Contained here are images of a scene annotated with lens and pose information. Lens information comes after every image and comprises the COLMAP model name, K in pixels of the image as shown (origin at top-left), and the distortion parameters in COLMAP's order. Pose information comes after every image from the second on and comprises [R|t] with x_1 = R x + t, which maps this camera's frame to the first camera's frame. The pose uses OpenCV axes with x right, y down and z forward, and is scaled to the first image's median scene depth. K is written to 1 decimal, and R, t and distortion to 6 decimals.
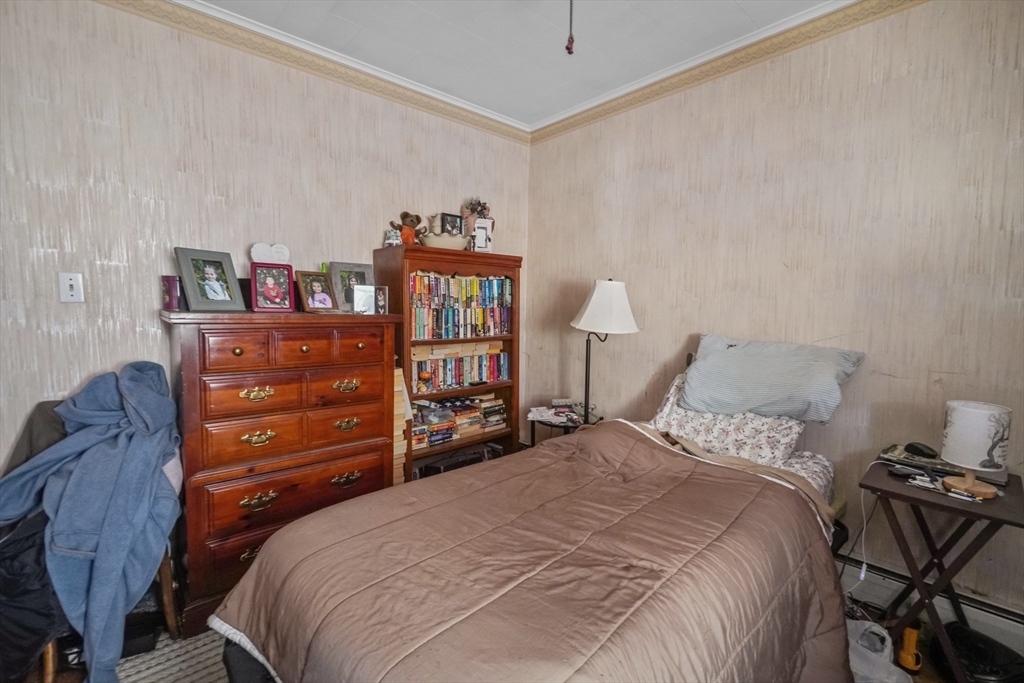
lens RADIAL K [[451.3, 0, 511.3], [0, 451.3, 340.1], [0, 0, 1]] dist [-0.004007, 0.000221]
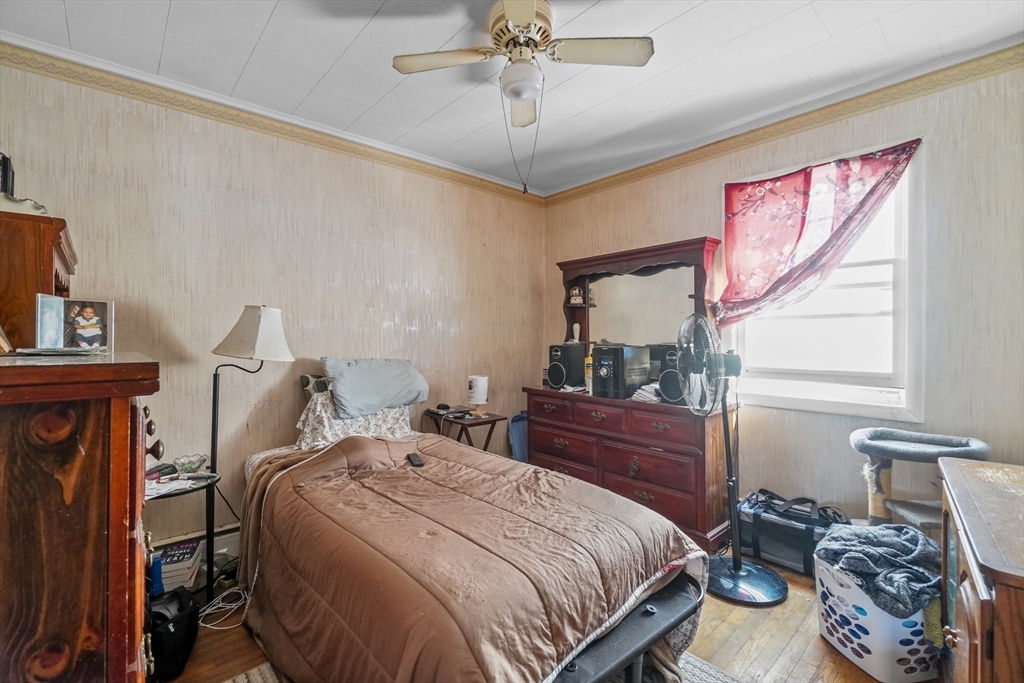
lens RADIAL K [[451.3, 0, 511.1], [0, 451.3, 338.2], [0, 0, 1]] dist [-0.004007, 0.000221]
pose [[0.007048, -0.016429, 0.999840, -0.915778], [0.078444, 0.996793, 0.015826, -0.052093], [-0.996894, 0.078320, 0.008314, 0.595274]]
